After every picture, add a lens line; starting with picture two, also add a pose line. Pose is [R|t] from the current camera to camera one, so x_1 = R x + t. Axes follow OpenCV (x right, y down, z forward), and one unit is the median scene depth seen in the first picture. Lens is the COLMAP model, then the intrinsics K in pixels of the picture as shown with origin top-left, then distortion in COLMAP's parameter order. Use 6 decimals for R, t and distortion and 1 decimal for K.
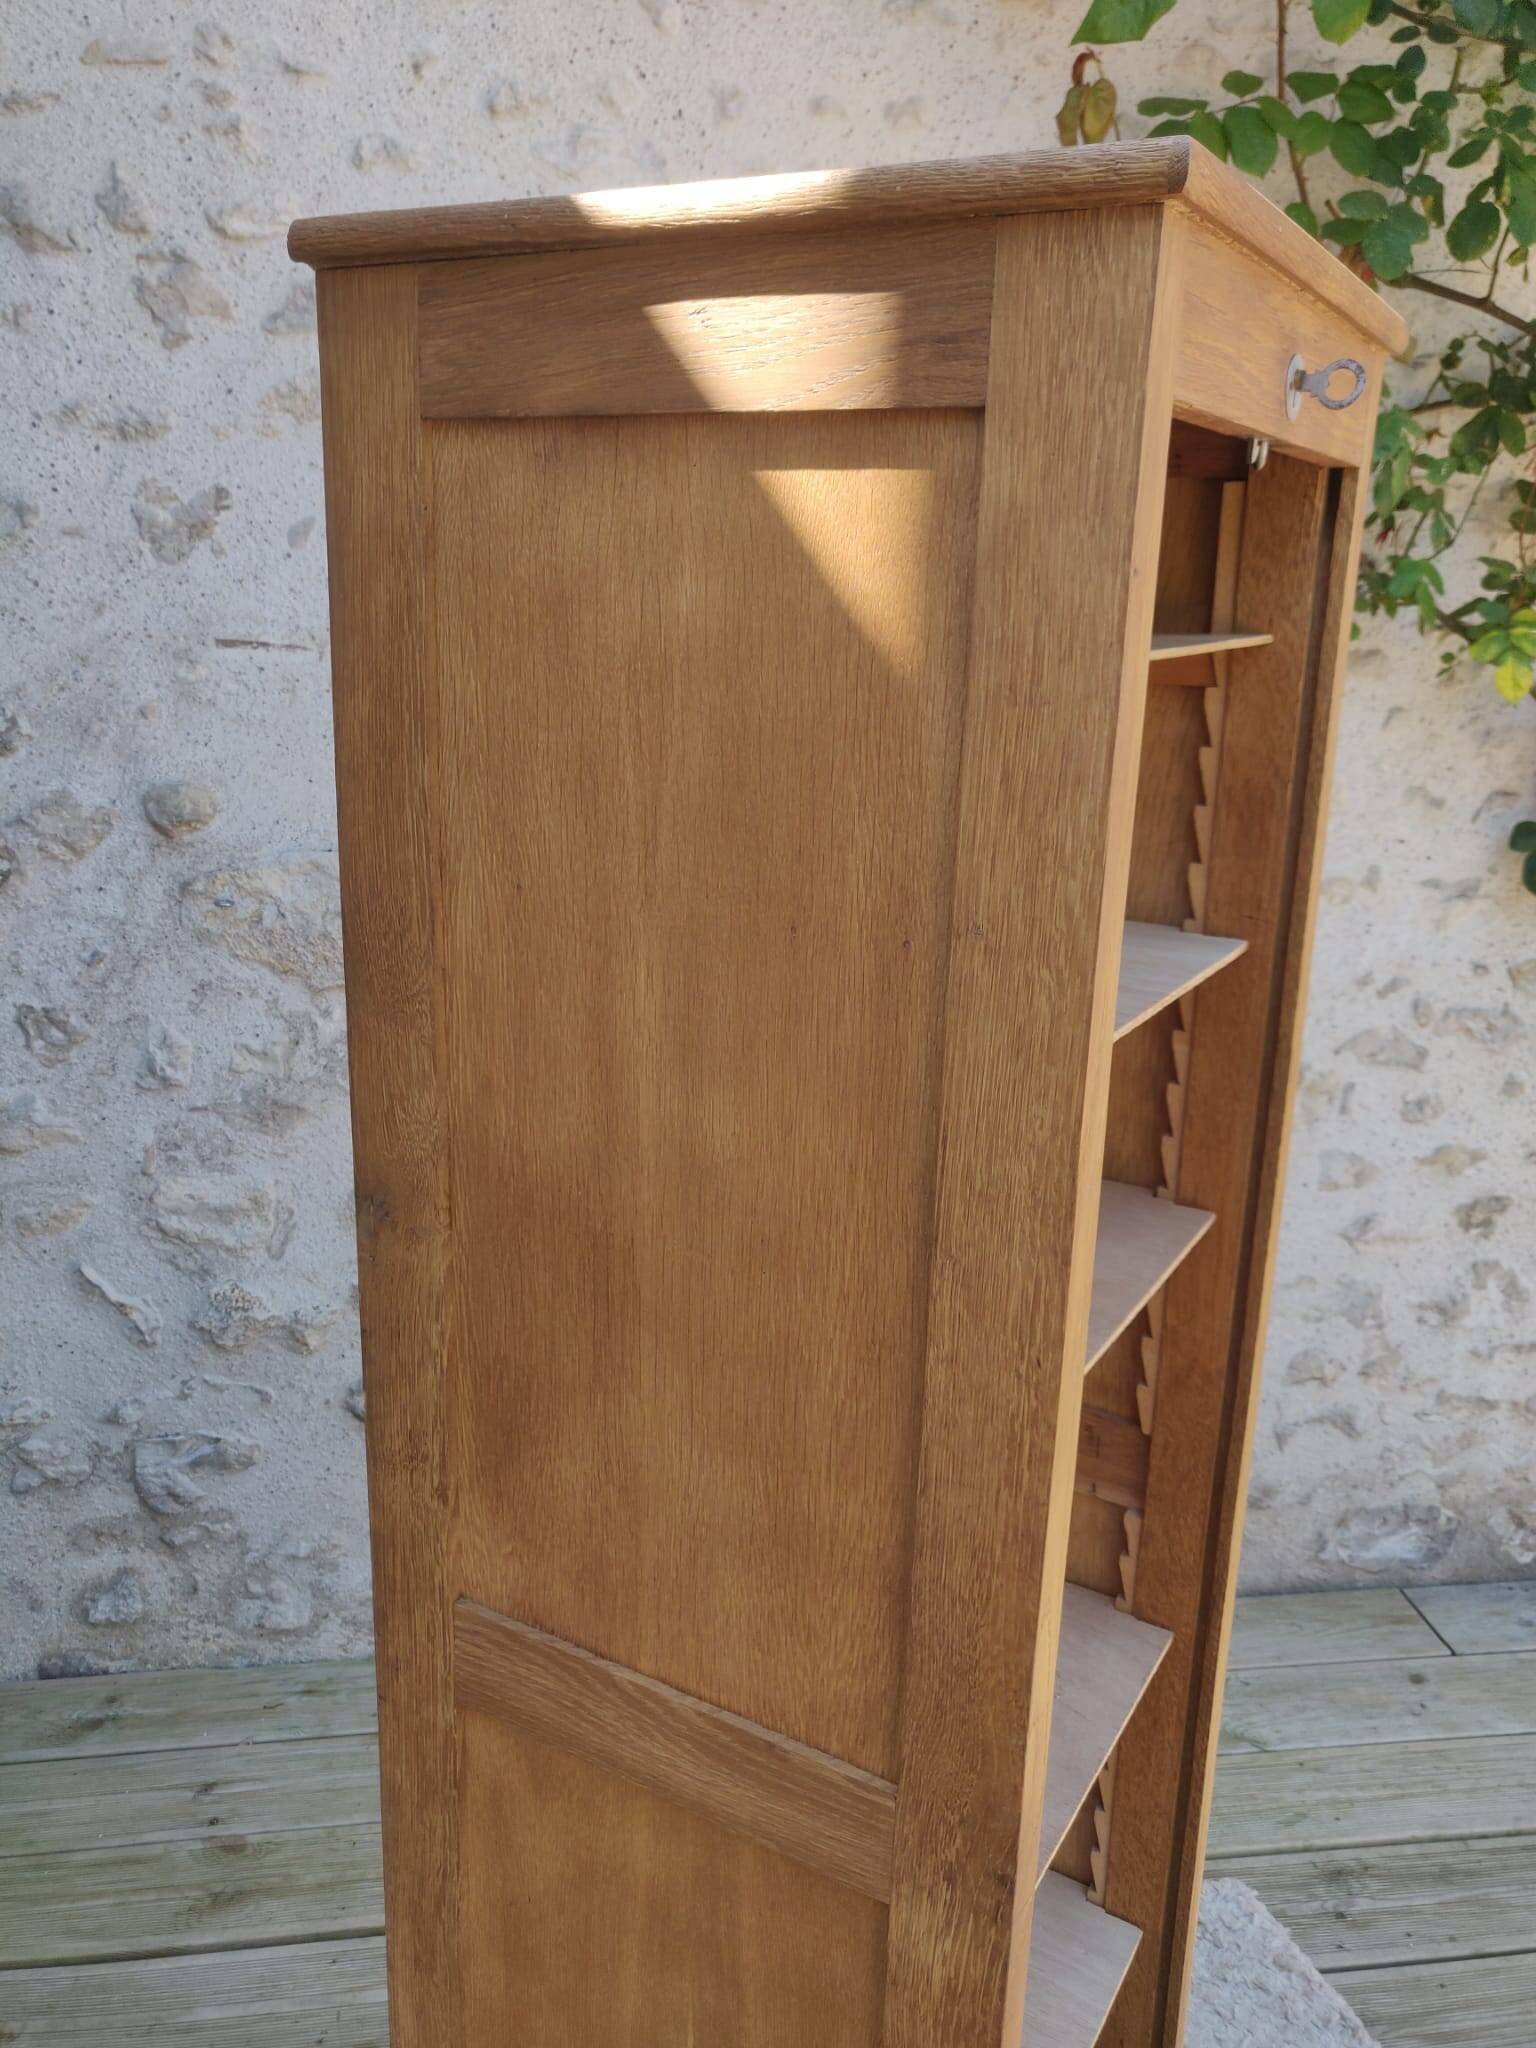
lens RADIAL K [[1593.1, 0, 778.7], [0, 1593.1, 1017.4], [0, 0, 1]] dist [-0.018699, 0.068810]
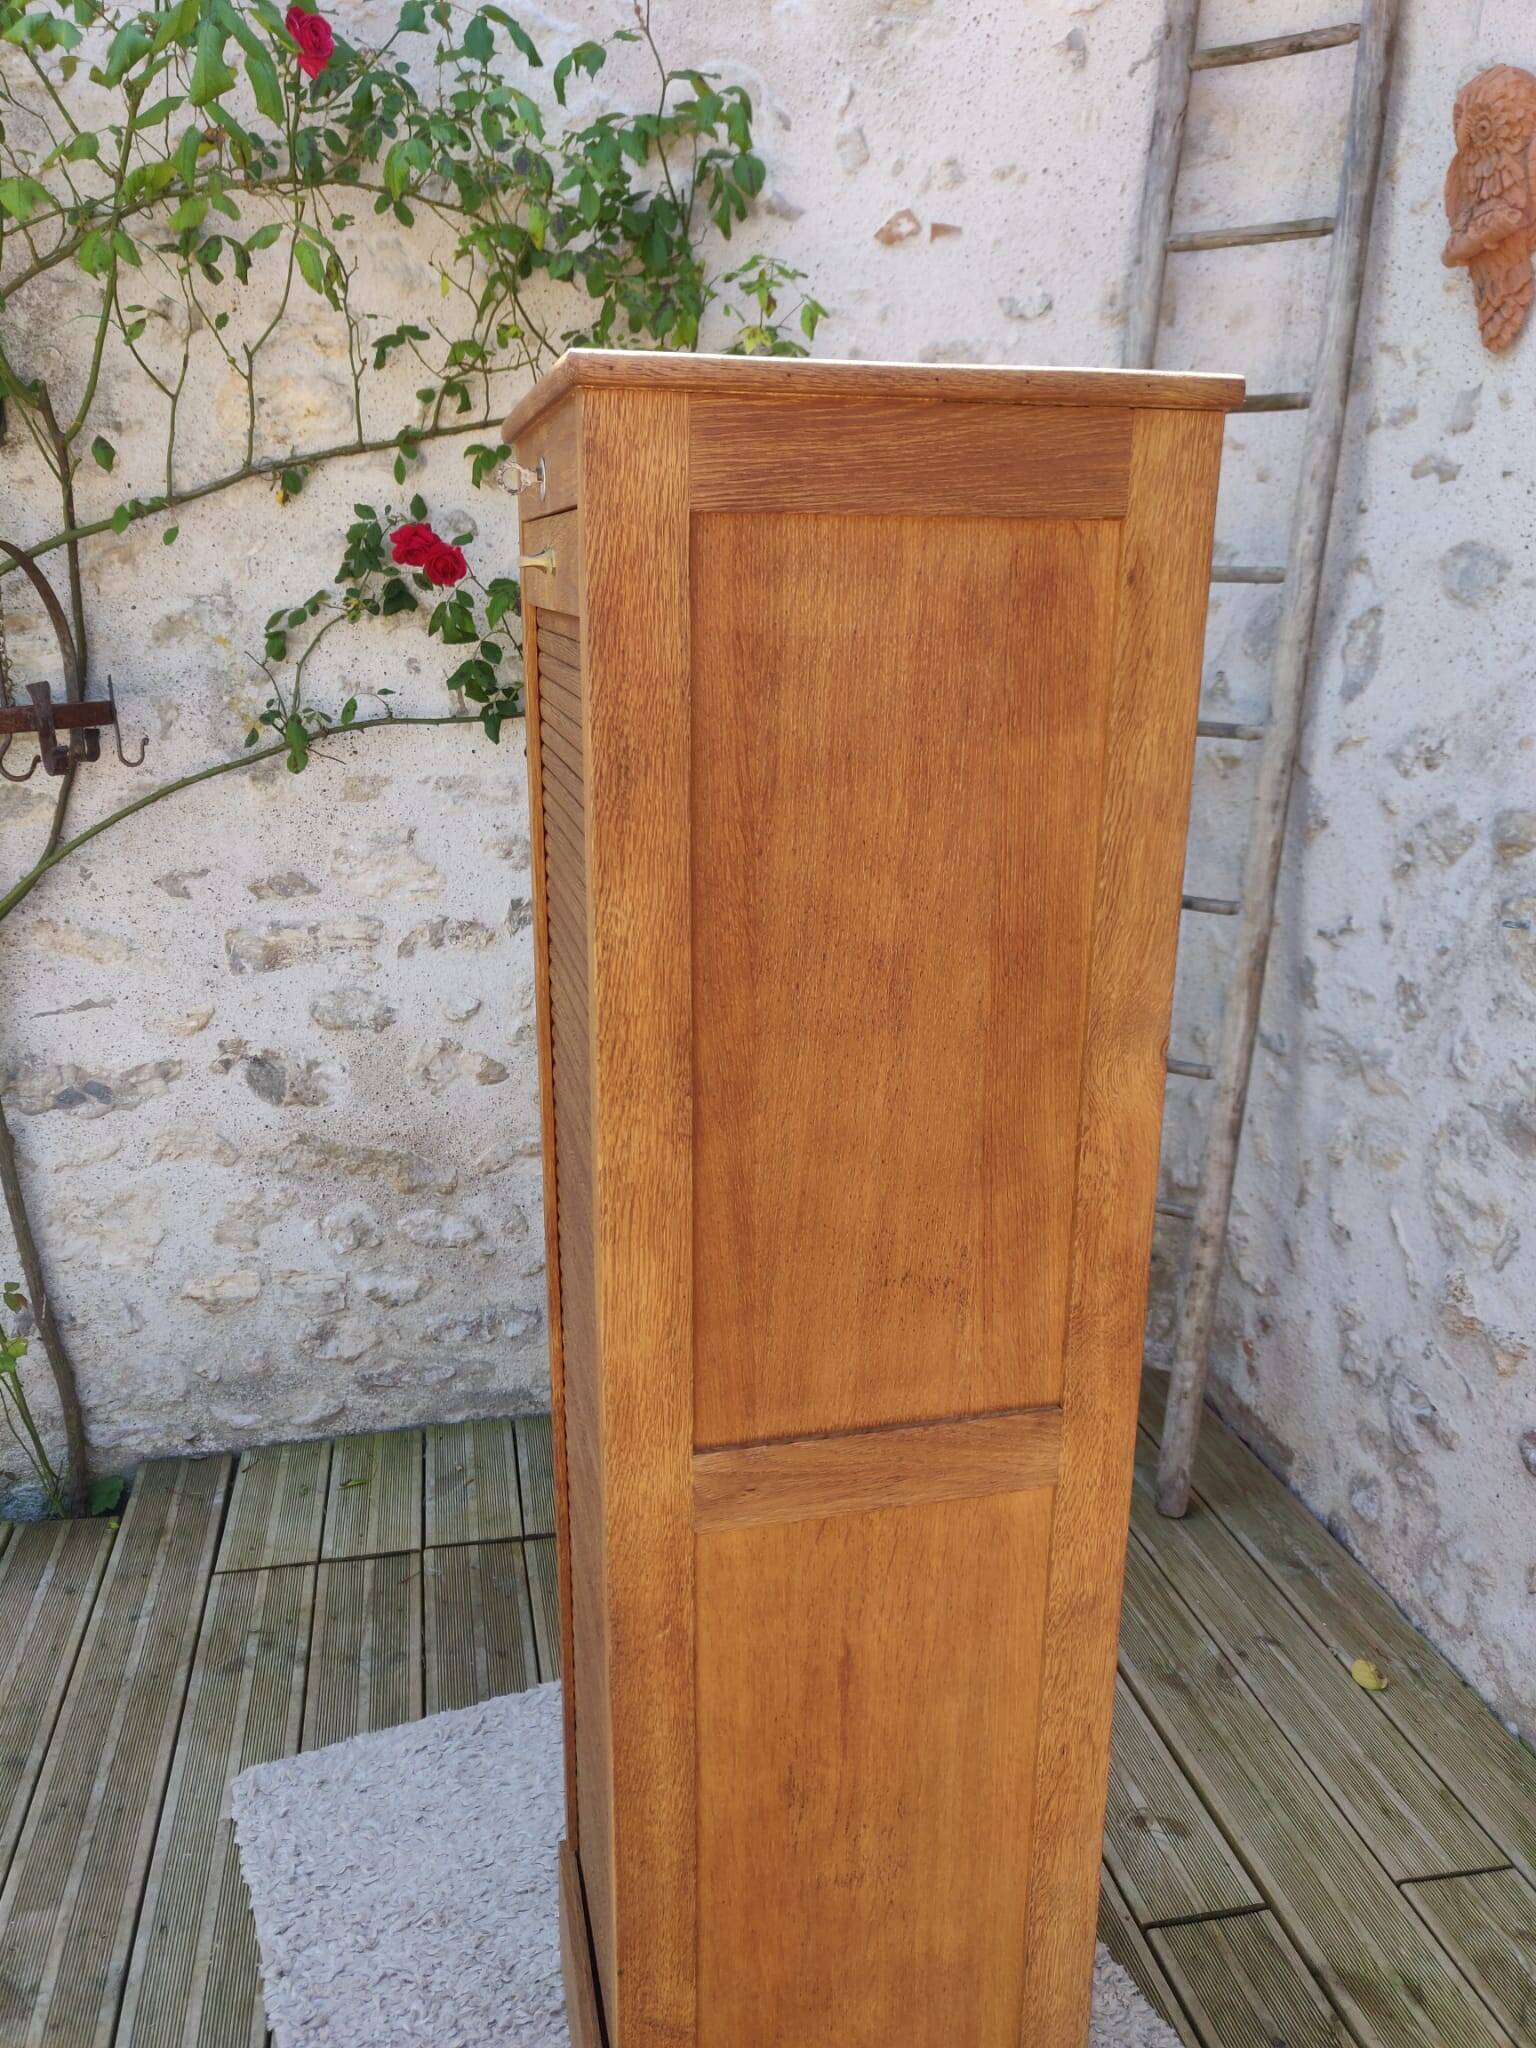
lens RADIAL K [[1593.1, 0, 777.3], [0, 1593.1, 1033.8], [0, 0, 1]] dist [-0.018699, 0.068810]
pose [[0.070146, 0.249231, -0.965900, 0.664912], [-0.272665, 0.936202, 0.221766, -0.104036], [0.959548, 0.247811, 0.133628, 0.391700]]
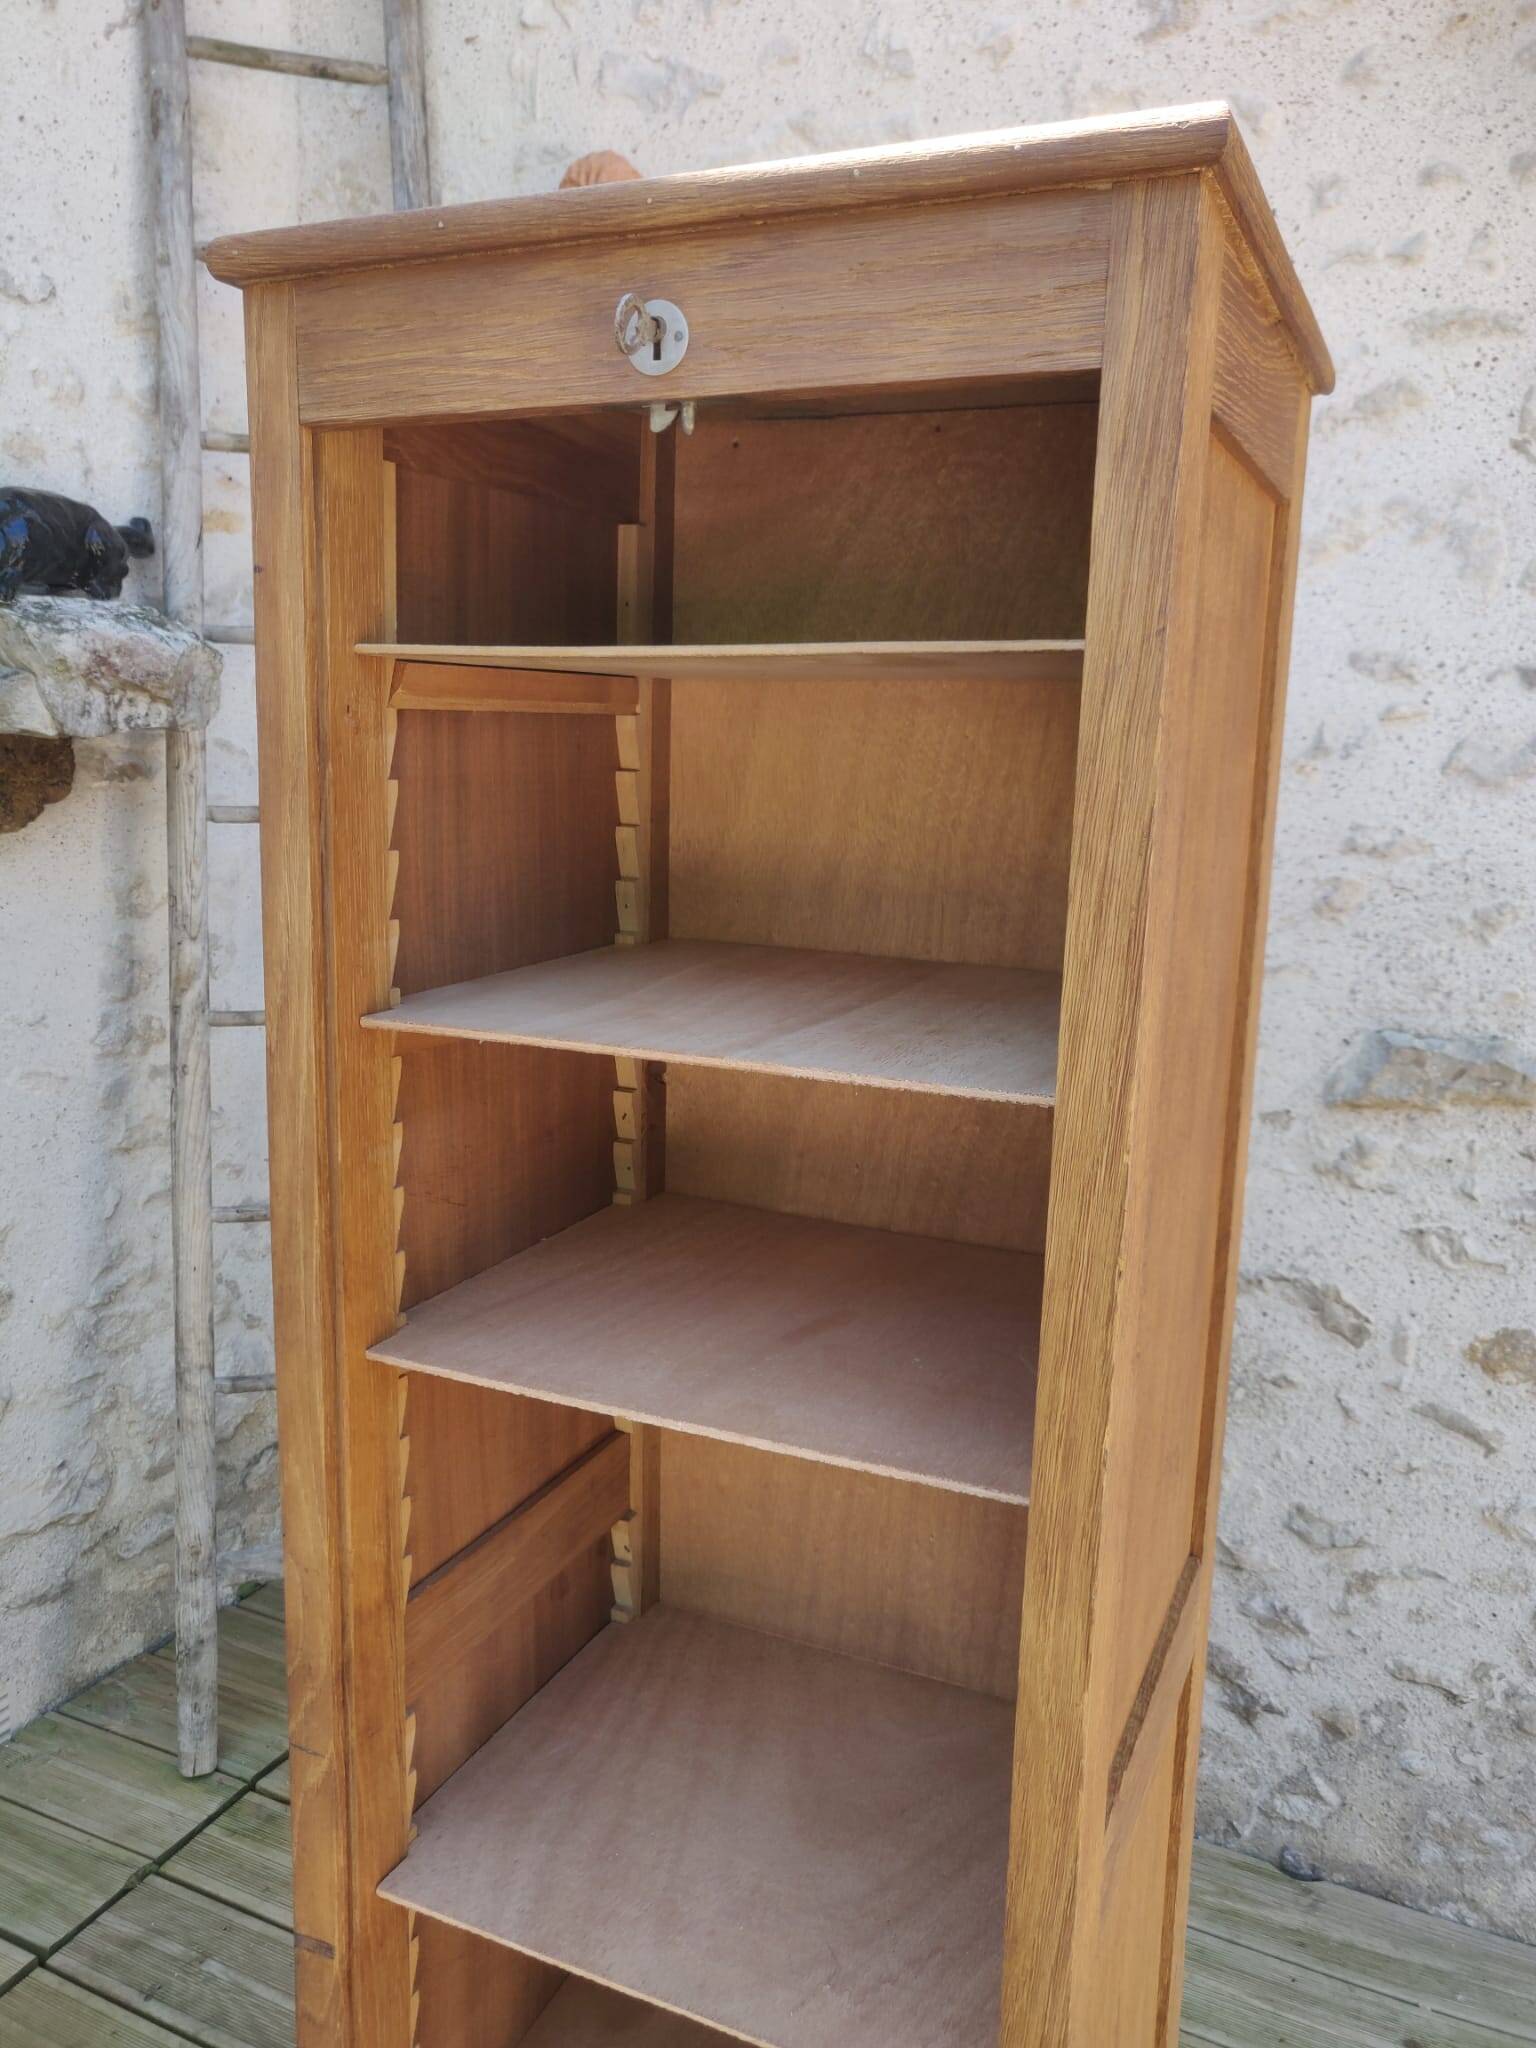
lens RADIAL K [[1593.1, 0, 778.9], [0, 1593.1, 1013.4], [0, 0, 1]] dist [-0.018699, 0.068810]
pose [[0.831762, 0.088631, -0.548011, 0.251499], [-0.144356, 0.987744, -0.059350, 0.018853], [0.536035, 0.128474, 0.834363, 0.079698]]
